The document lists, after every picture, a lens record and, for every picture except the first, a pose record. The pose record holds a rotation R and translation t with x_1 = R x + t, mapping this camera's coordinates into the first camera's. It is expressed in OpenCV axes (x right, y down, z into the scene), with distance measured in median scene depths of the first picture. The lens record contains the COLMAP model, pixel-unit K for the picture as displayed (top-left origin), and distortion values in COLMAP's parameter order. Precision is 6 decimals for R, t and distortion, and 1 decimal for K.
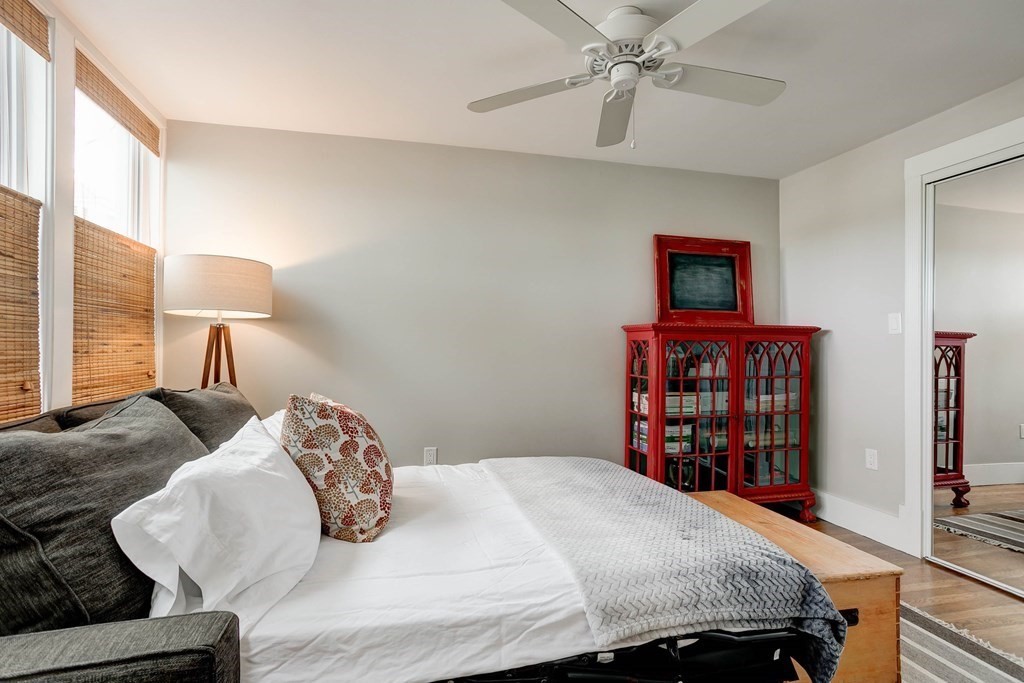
lens RADIAL K [[494.7, 0, 506.7], [0, 494.7, 345.9], [0, 0, 1]] dist [-0.056622, 0.035365]
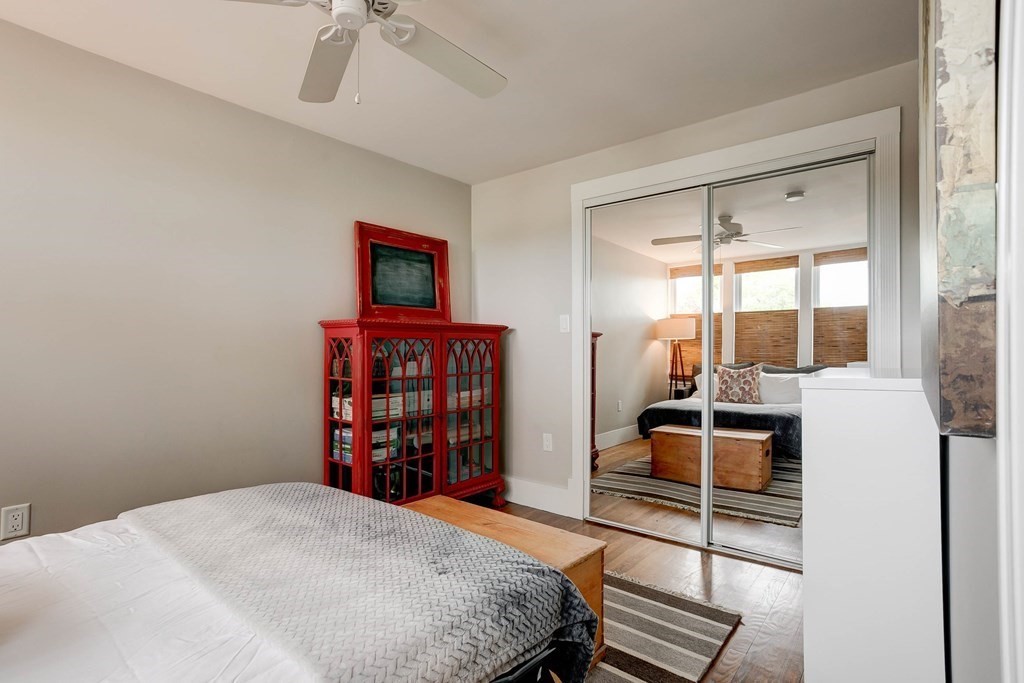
lens RADIAL K [[494.7, 0, 506.7], [0, 494.7, 345.9], [0, 0, 1]] dist [-0.056622, 0.035365]
pose [[0.800346, -0.005540, 0.599513, -0.021404], [0.003863, 0.999984, 0.004082, 0.001078], [-0.599526, -0.000951, 0.800355, 0.124605]]
